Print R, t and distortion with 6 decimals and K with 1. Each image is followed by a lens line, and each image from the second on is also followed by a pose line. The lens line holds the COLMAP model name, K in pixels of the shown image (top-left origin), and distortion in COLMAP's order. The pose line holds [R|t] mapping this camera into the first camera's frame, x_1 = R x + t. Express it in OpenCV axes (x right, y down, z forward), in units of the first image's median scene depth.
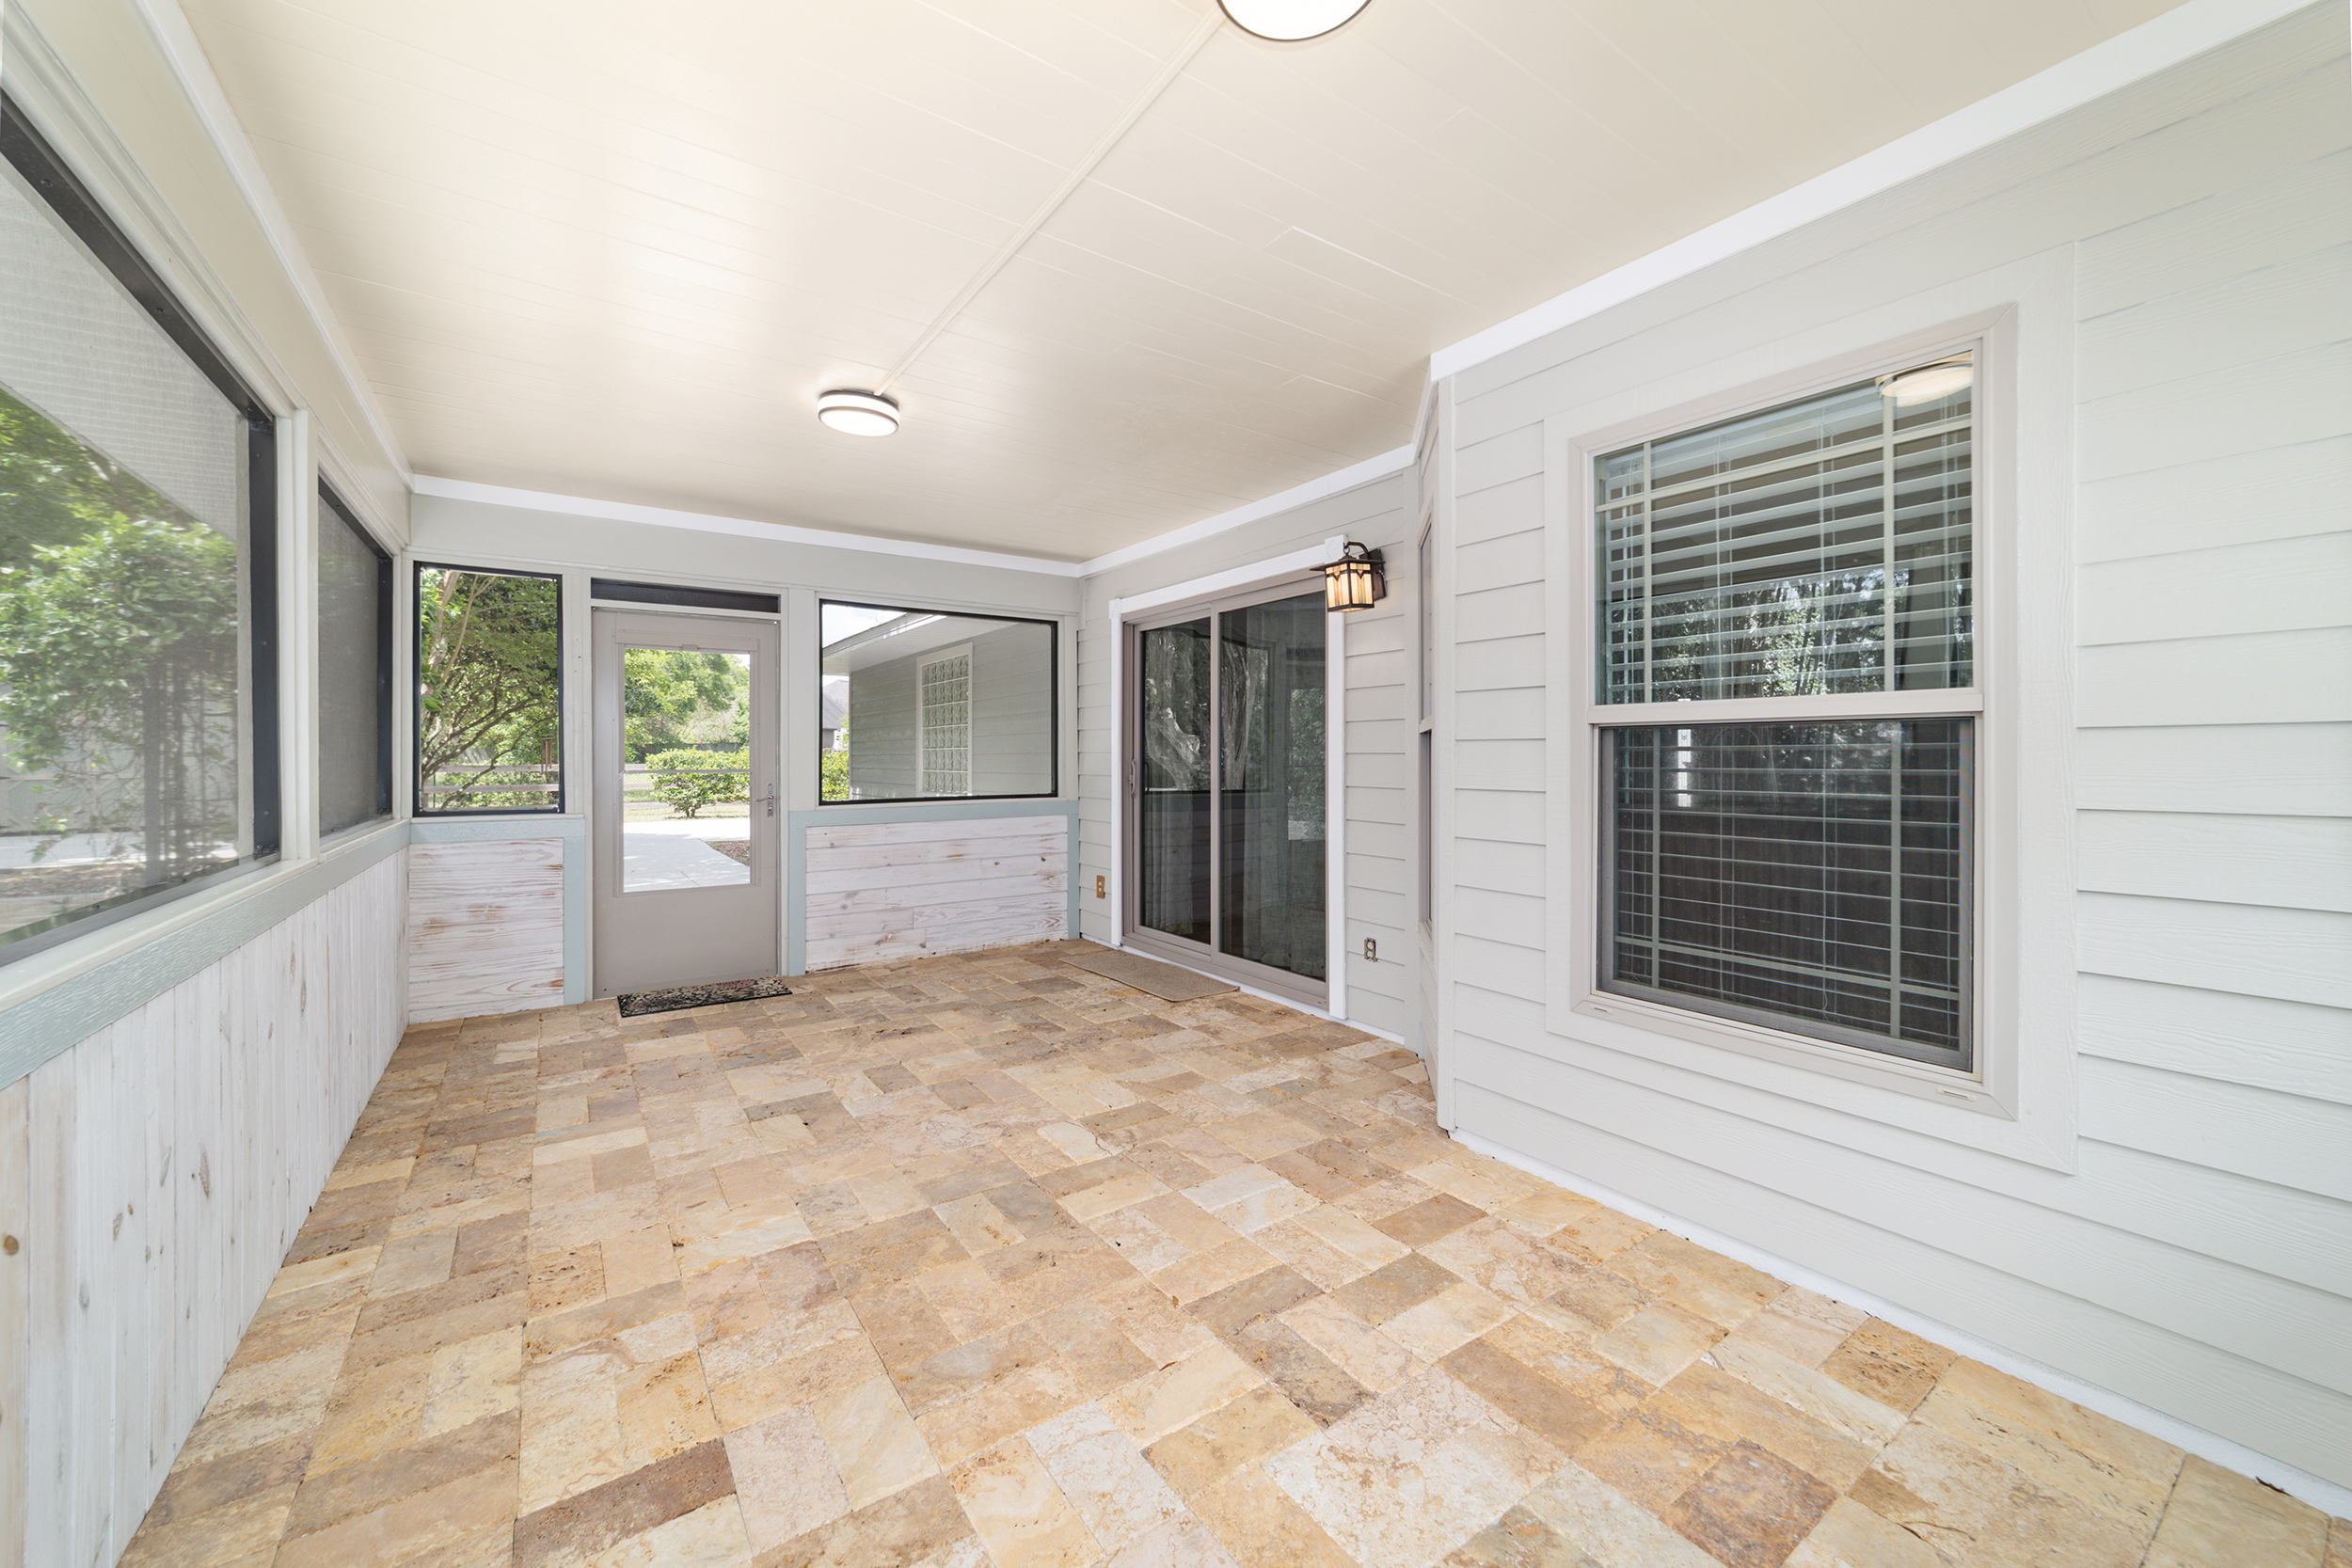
lens RADIAL K [[907.2, 0, 1173.9], [0, 907.2, 762.9], [0, 0, 1]] dist [-0.022095, 0.008039]
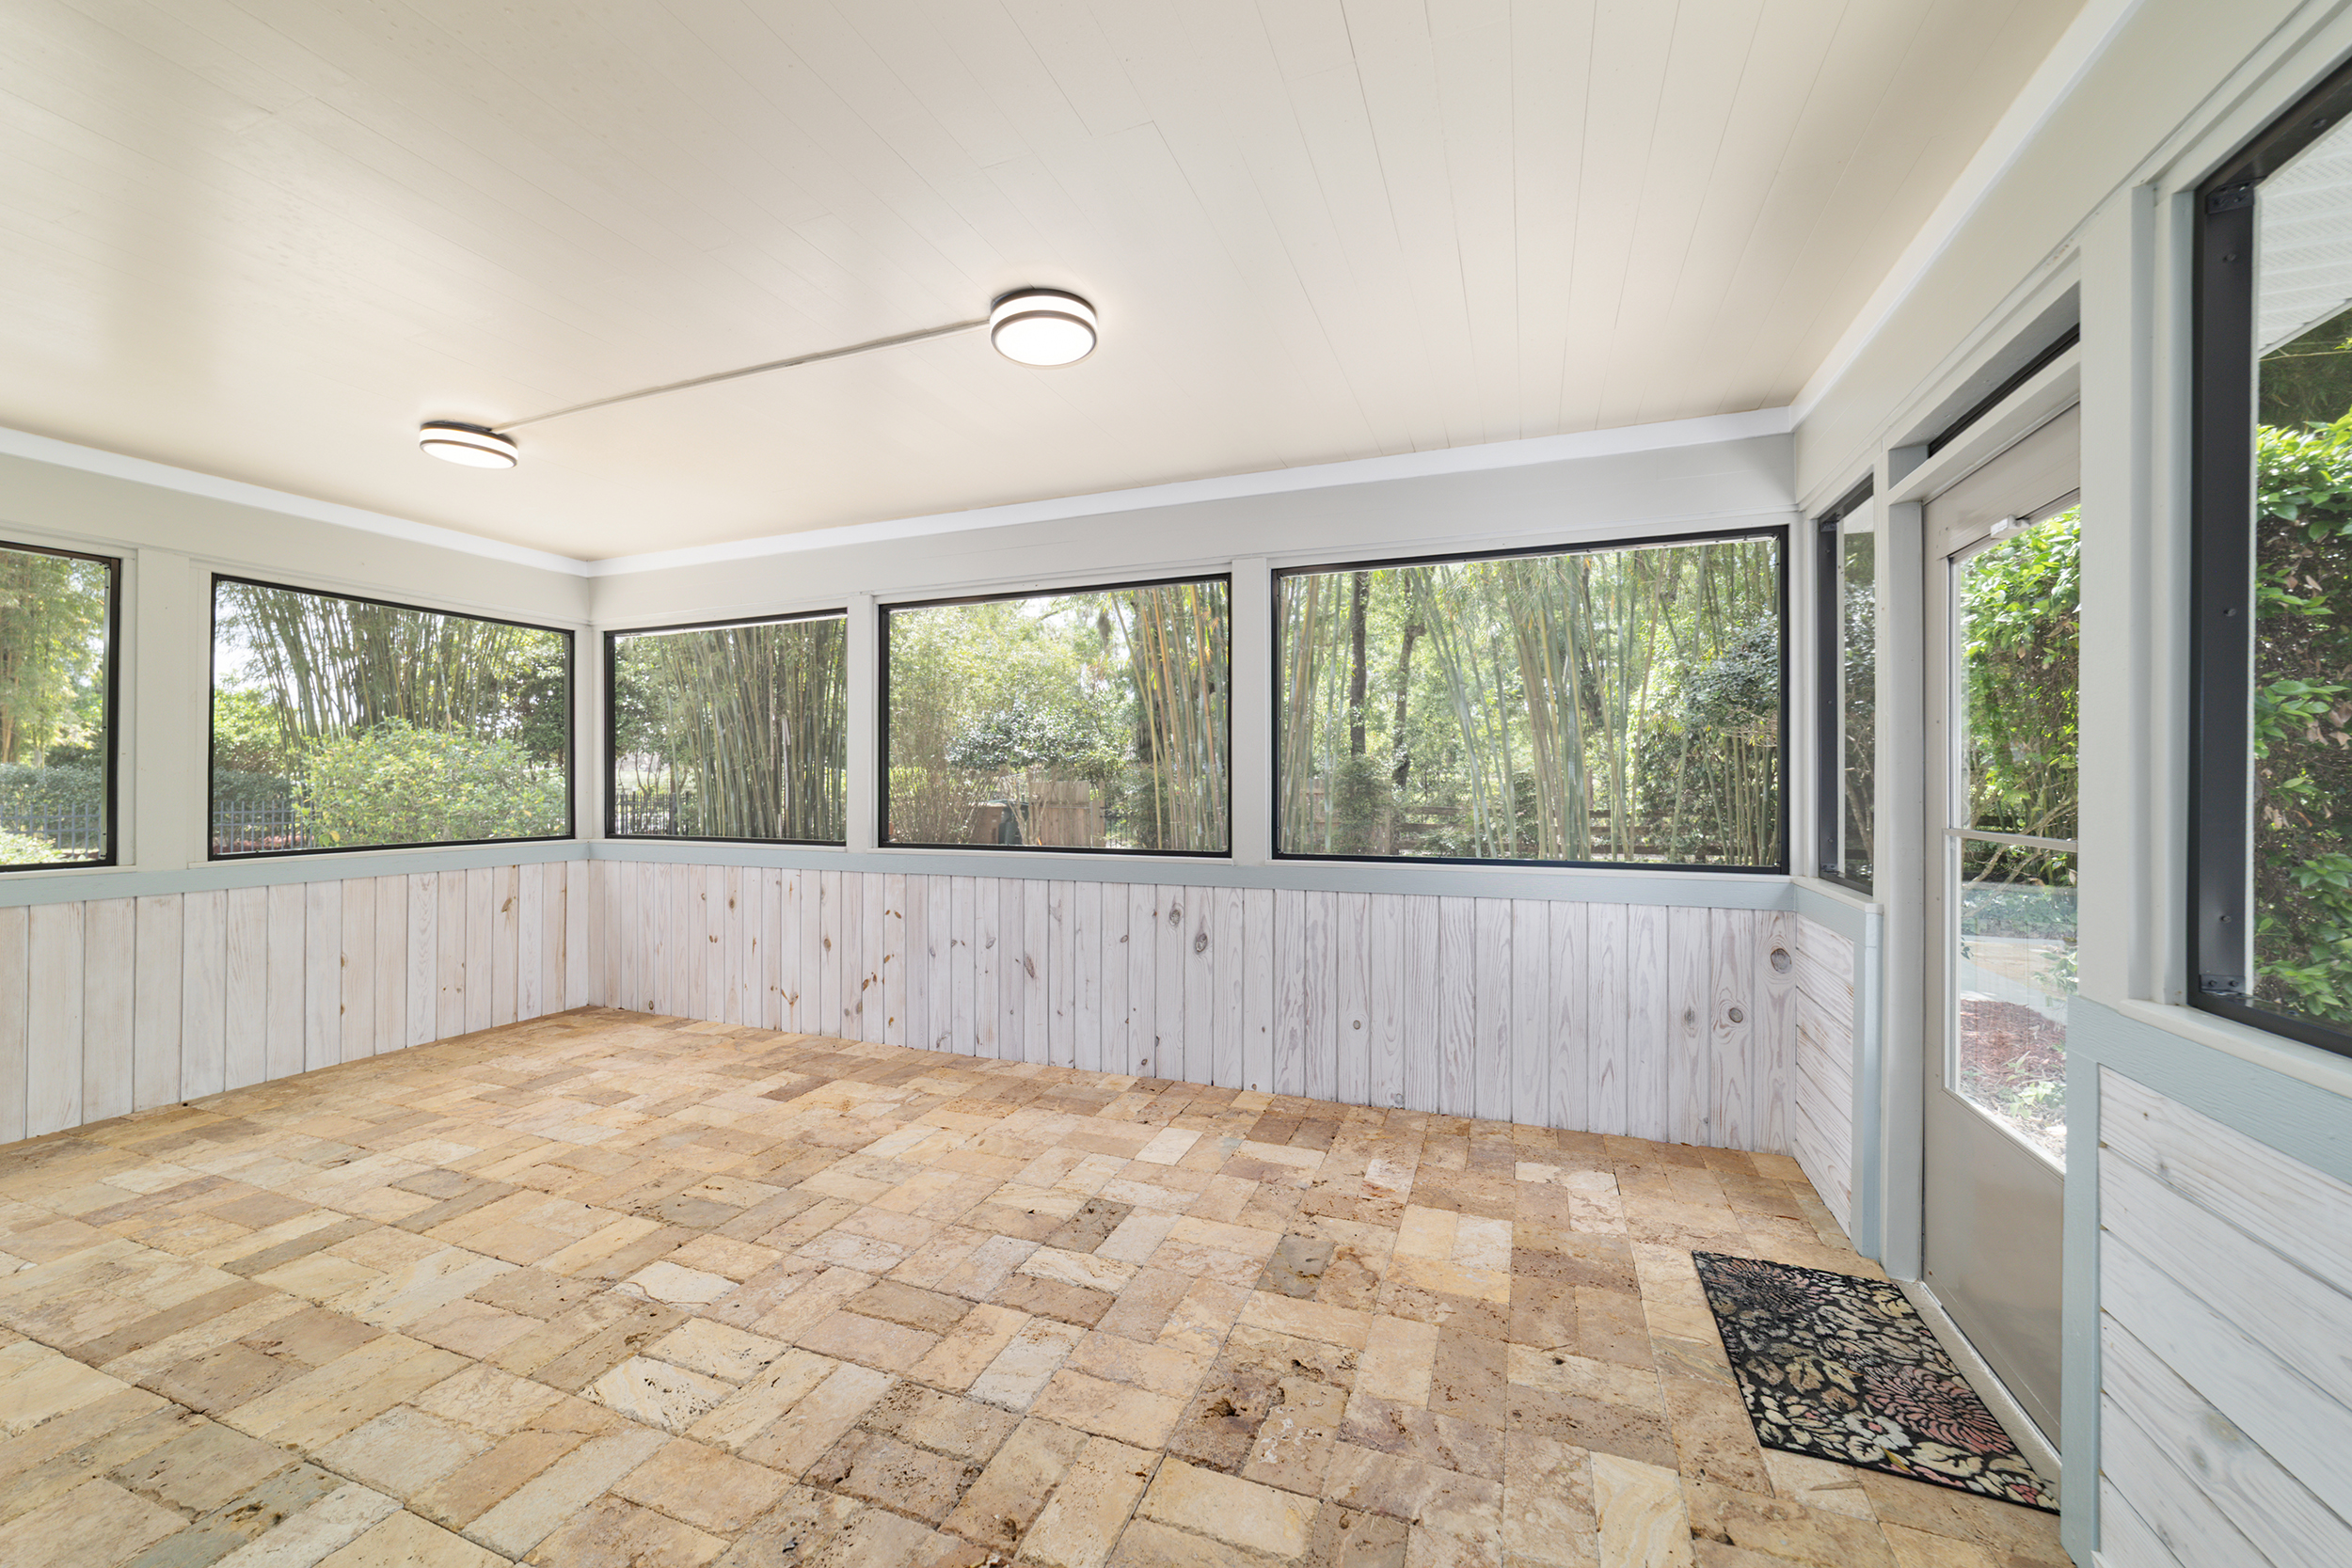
lens RADIAL K [[907.9, 0, 1176.0], [0, 907.9, 784.0], [0, 0, 1]] dist [-0.017973, 0.008243]
pose [[-0.825857, 0.005361, -0.563854, -0.024577], [-0.001748, 0.999926, 0.012067, -0.027205], [0.563877, 0.010951, -0.825786, 1.623733]]
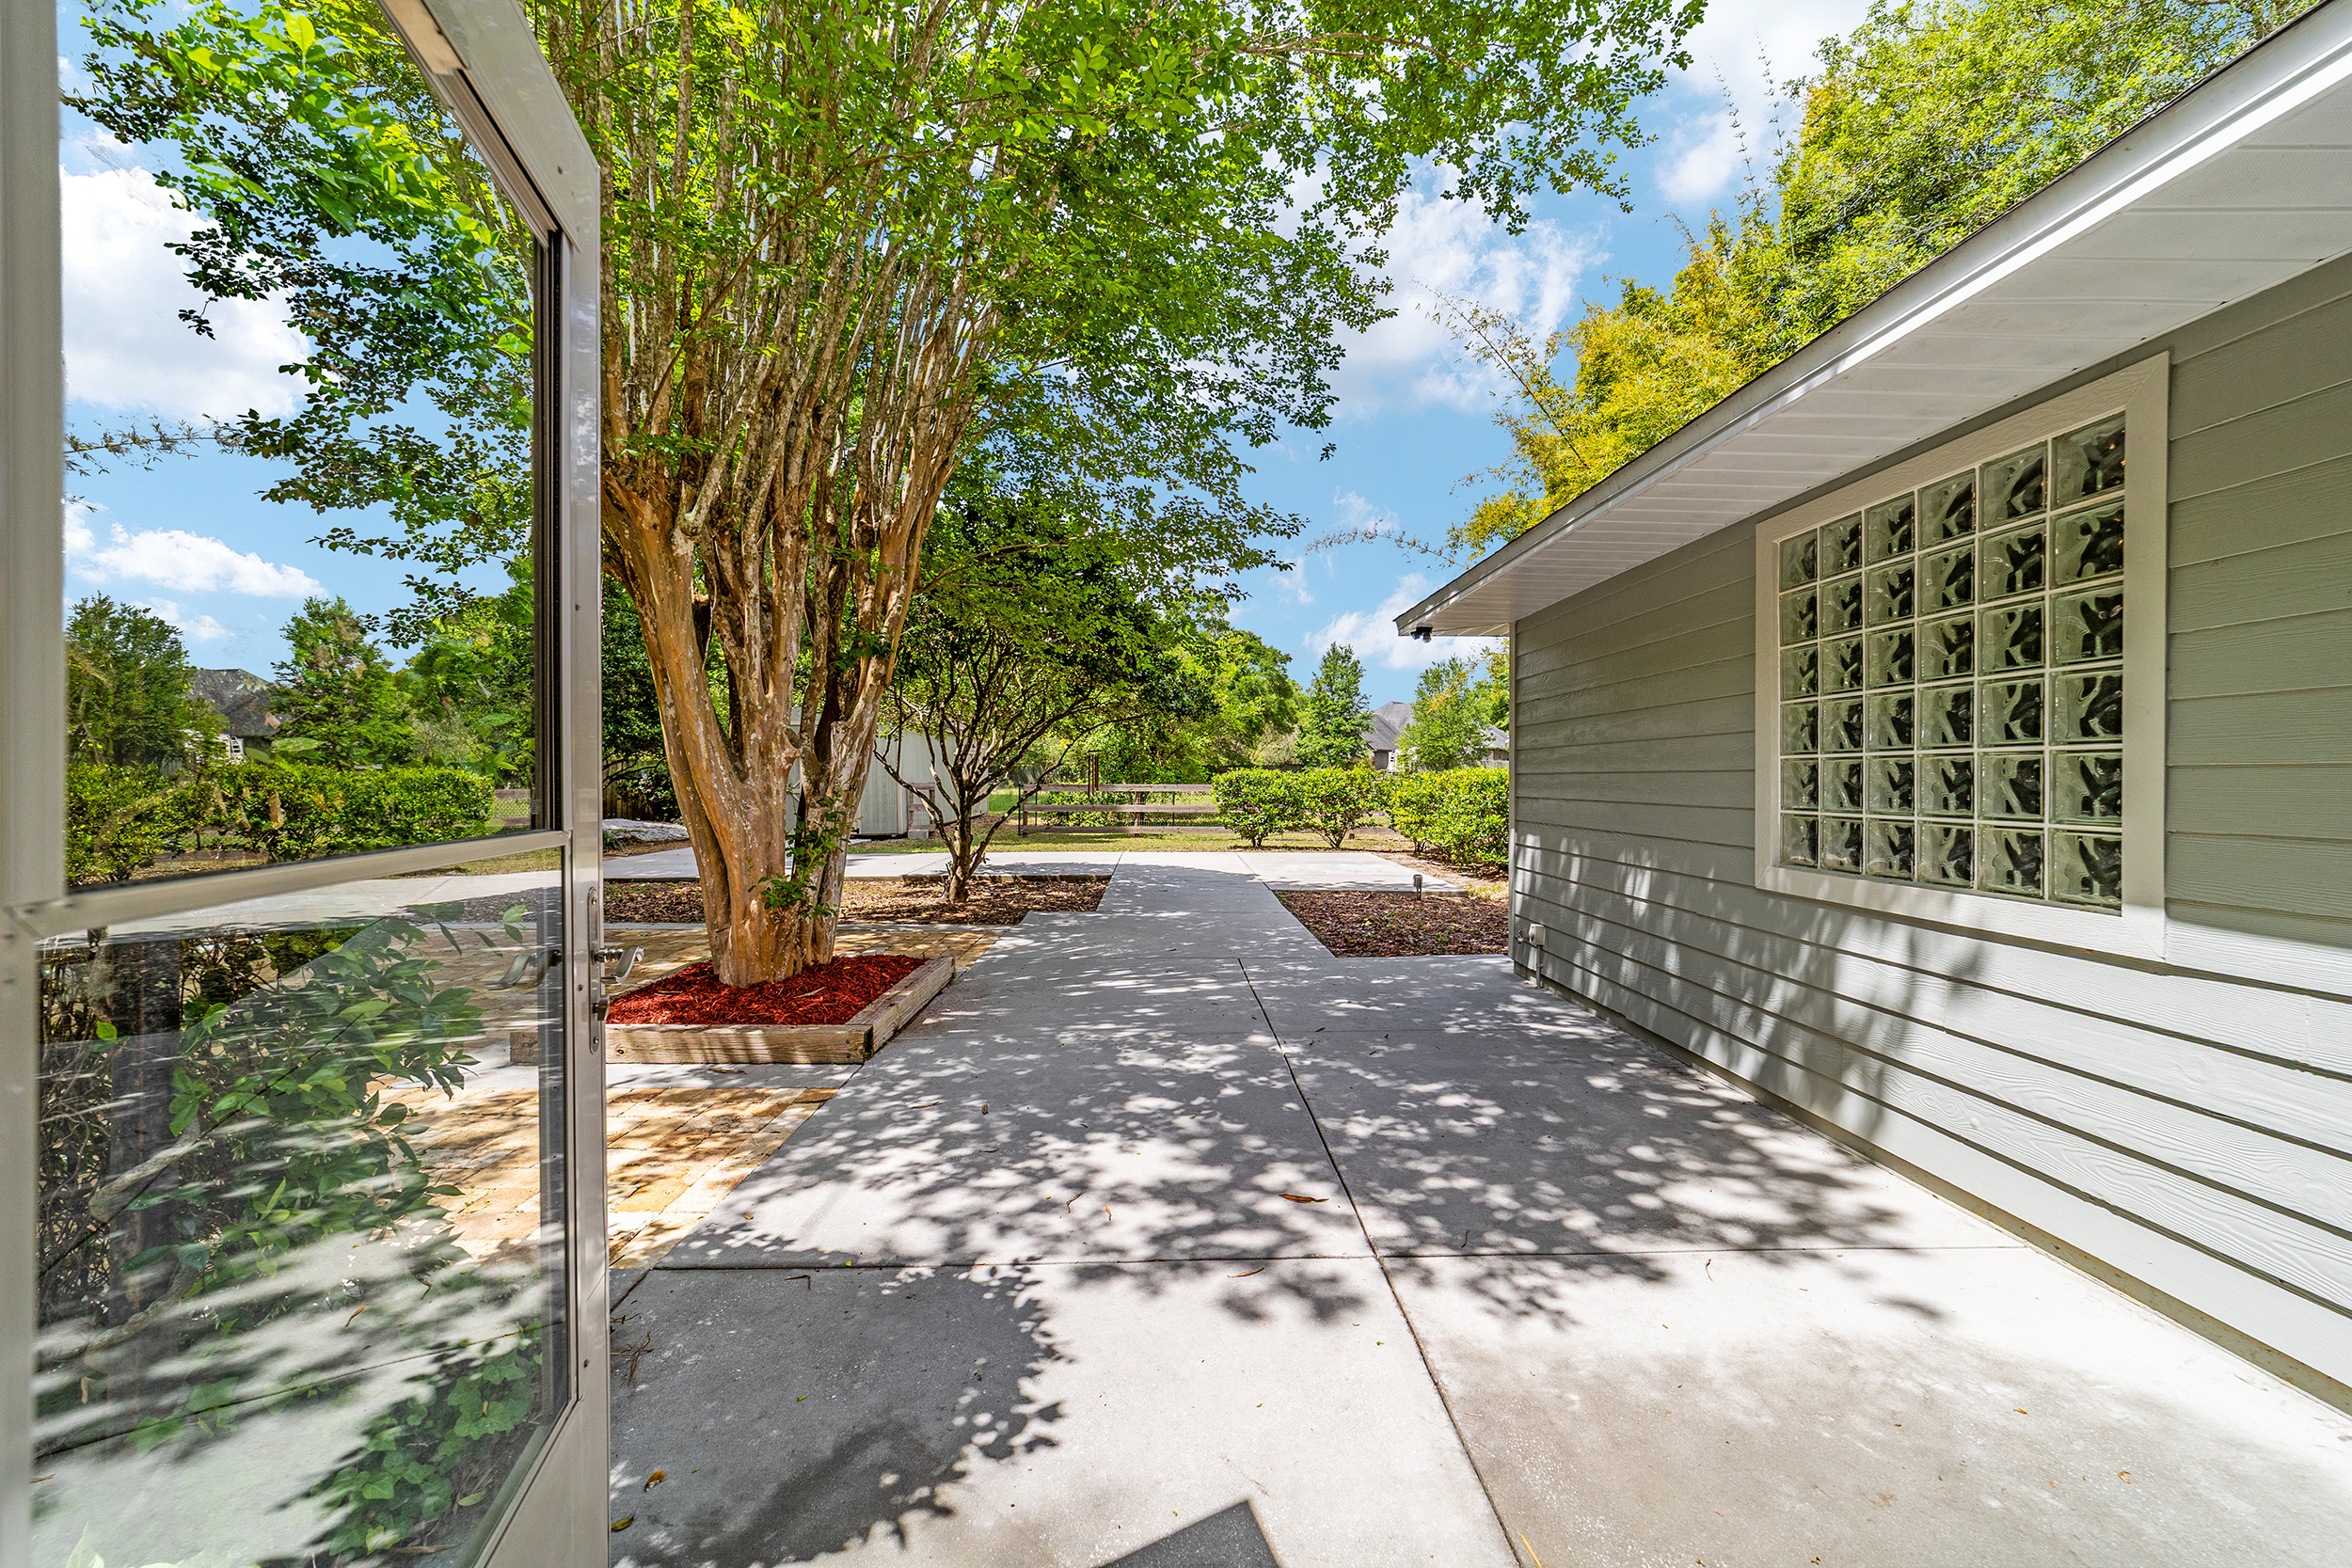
lens RADIAL K [[907.9, 0, 1176.0], [0, 907.9, 784.0], [0, 0, 1]] dist [-0.017973, 0.008243]
pose [[0.834470, 0.005427, -0.551027, -0.722957], [-0.005652, 0.999983, 0.001288, -0.004208], [0.551025, 0.002040, 0.834486, 1.378784]]
